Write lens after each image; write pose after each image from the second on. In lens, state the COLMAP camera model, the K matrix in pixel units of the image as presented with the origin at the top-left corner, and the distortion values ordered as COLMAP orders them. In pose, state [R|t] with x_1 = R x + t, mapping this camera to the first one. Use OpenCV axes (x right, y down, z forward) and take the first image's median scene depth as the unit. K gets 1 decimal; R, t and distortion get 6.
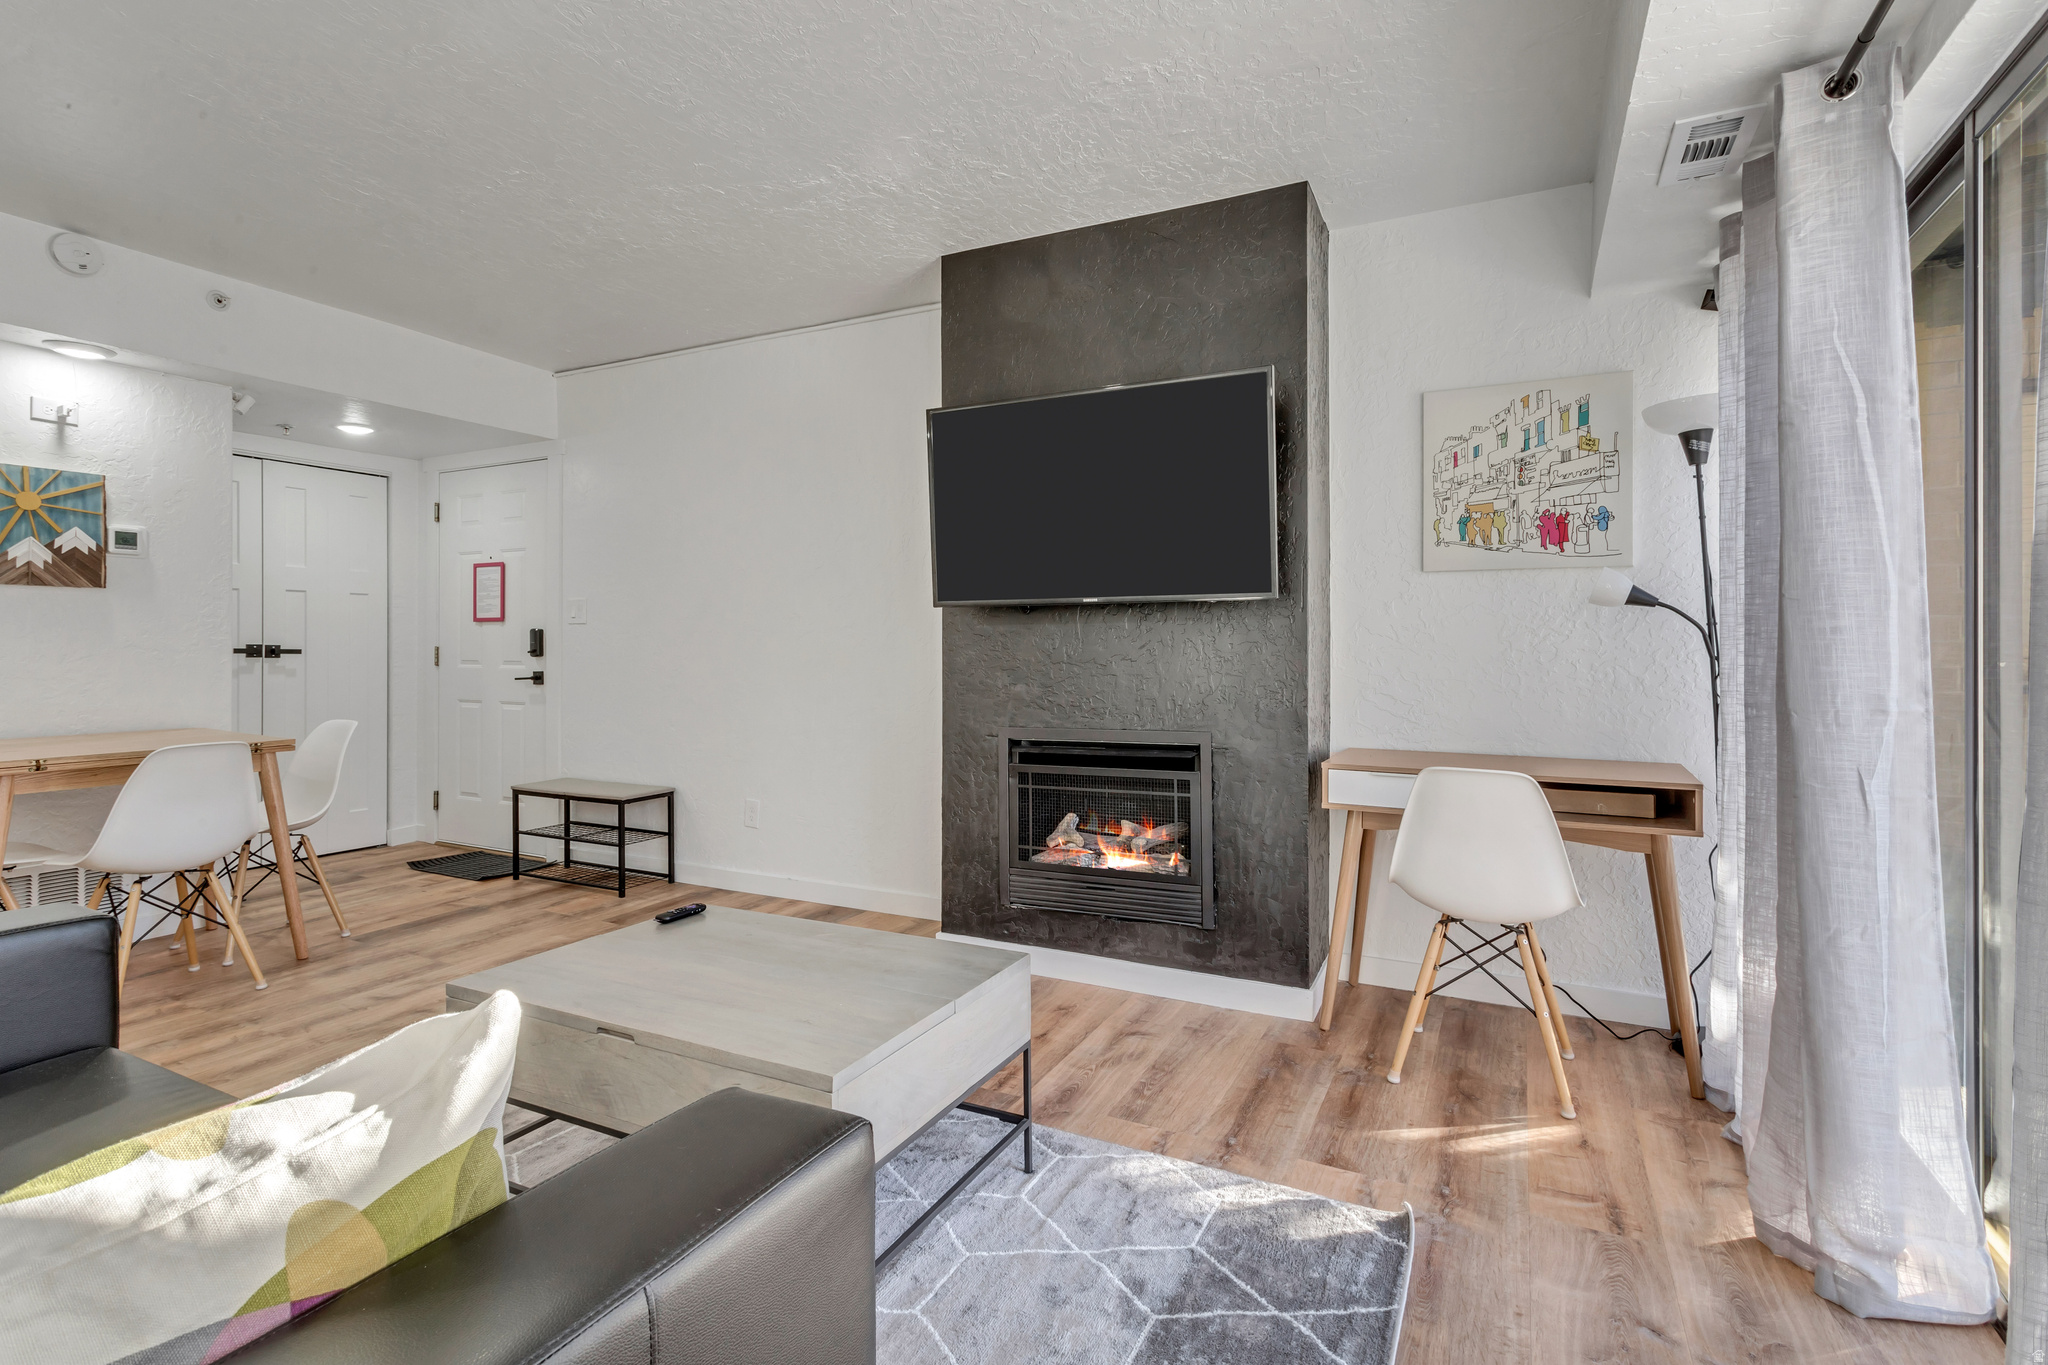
lens RADIAL K [[981.1, 0, 1022.5], [0, 981.1, 628.1], [0, 0, 1]] dist [-0.000795, -0.000090]
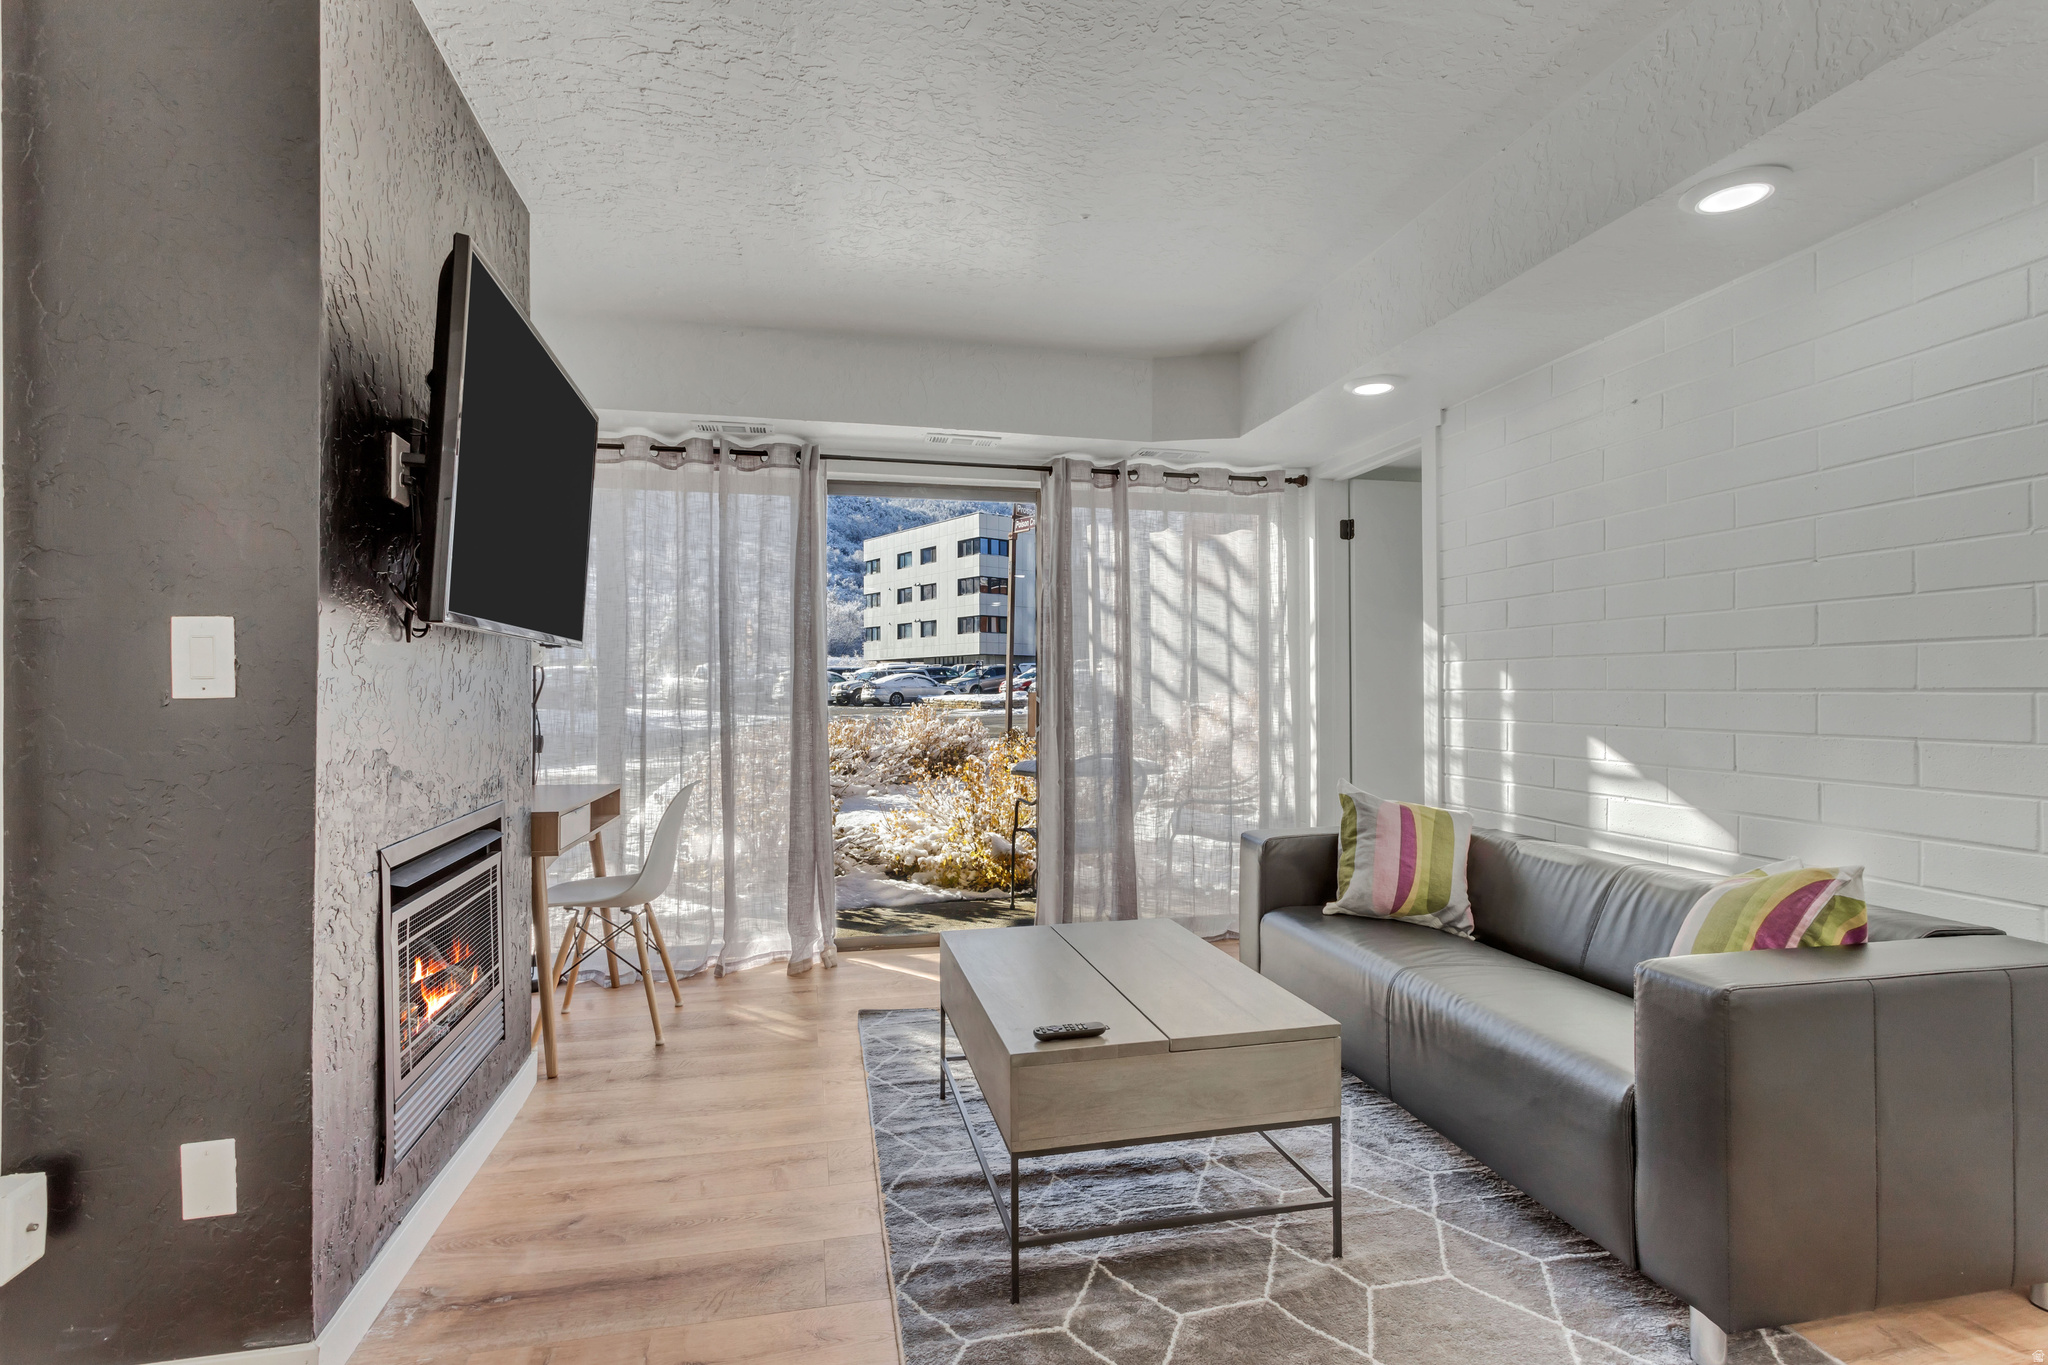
lens RADIAL K [[977.5, 0, 1017.4], [0, 977.5, 673.3], [0, 0, 1]] dist [0.000907, 0.000283]
pose [[-0.637946, 0.014712, 0.769940, -0.778781], [-0.009423, 0.999594, -0.026908, 0.017849], [-0.770023, -0.024421, -0.637549, 1.284402]]
